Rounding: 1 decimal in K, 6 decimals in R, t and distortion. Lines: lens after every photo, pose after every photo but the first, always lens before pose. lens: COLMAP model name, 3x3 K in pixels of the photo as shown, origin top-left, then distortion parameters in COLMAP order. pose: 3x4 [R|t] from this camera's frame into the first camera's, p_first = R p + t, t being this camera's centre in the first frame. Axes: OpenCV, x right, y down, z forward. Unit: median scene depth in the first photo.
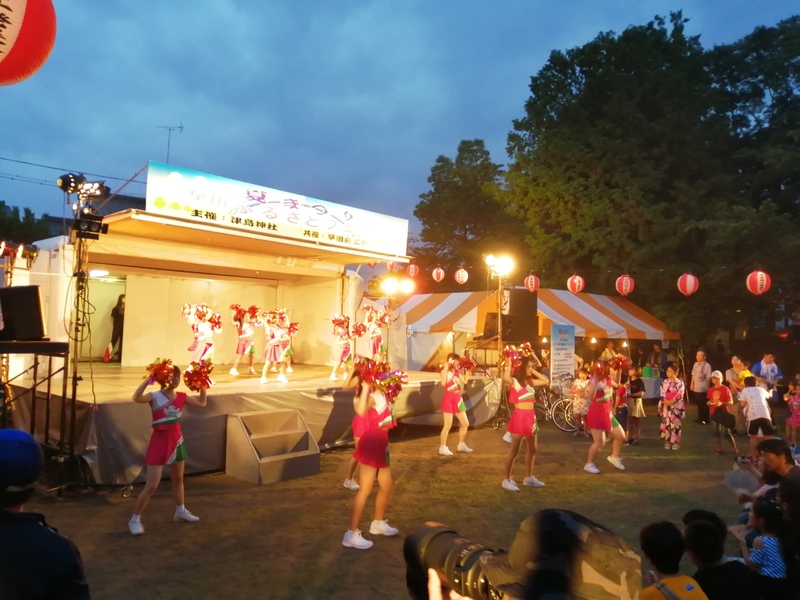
lens RADIAL K [[623.6, 0, 400.4], [0, 623.6, 302.9], [0, 0, 1]] dist [0.027007, -0.087962]
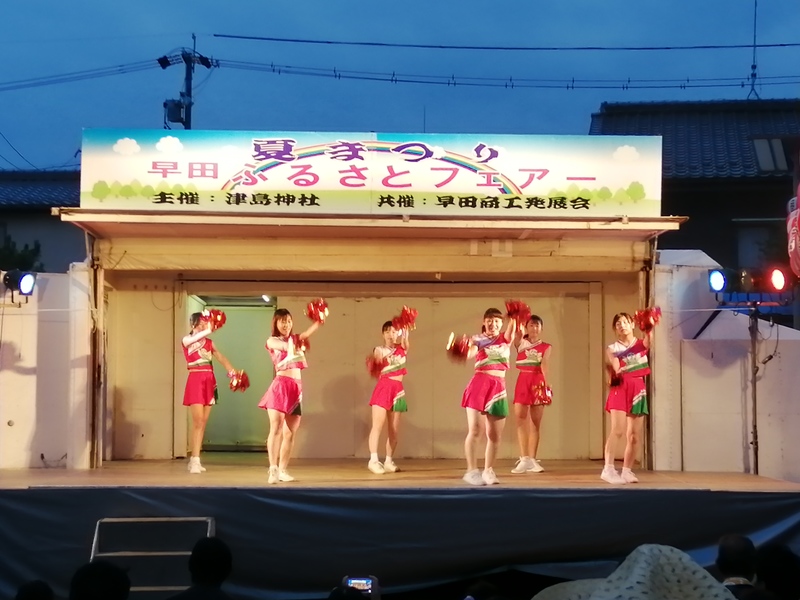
lens RADIAL K [[1651.2, 0, 401.0], [0, 1651.2, 300.3], [0, 0, 1]] dist [-0.017038, 0.000000]
pose [[0.697385, -0.064492, -0.713789, 0.845948], [0.050631, 0.997888, -0.040694, 0.029125], [0.714906, -0.007761, 0.699177, 0.032804]]
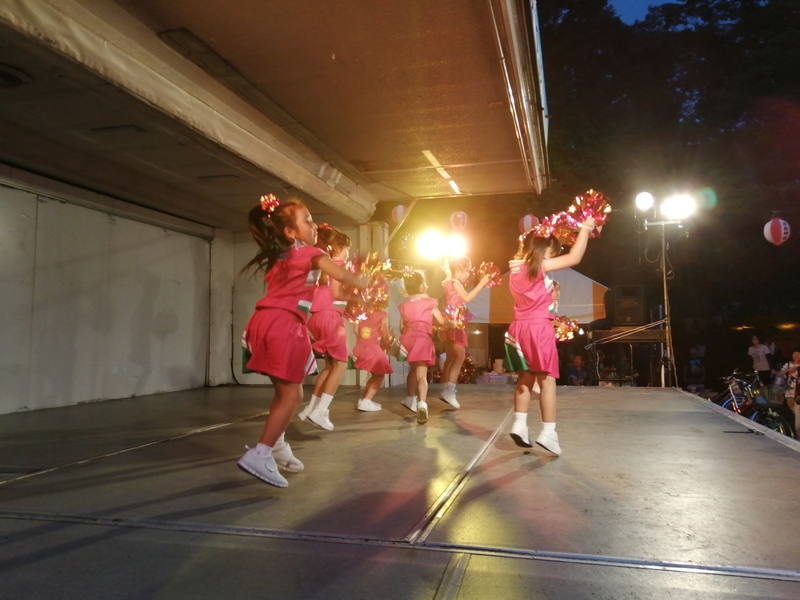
lens RADIAL K [[623.6, 0, 399.6], [0, 623.6, 297.1], [0, 0, 1]] dist [0.027007, -0.087962]
pose [[0.876443, -0.002820, 0.481498, -0.441487], [0.006660, 0.999958, -0.006265, 0.037675], [-0.481460, 0.008698, 0.876425, 0.659342]]
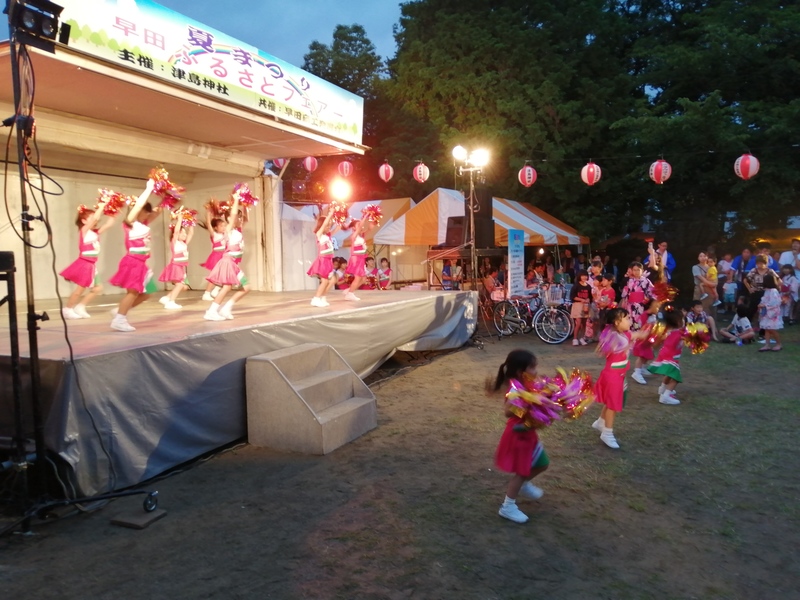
lens RADIAL K [[623.6, 0, 402.5], [0, 623.6, 311.2], [0, 0, 1]] dist [0.027007, -0.087962]
pose [[0.948182, -0.067907, 0.310385, -0.235741], [0.025742, 0.990101, 0.137977, 0.030458], [-0.316682, -0.122837, 0.940544, 0.240968]]
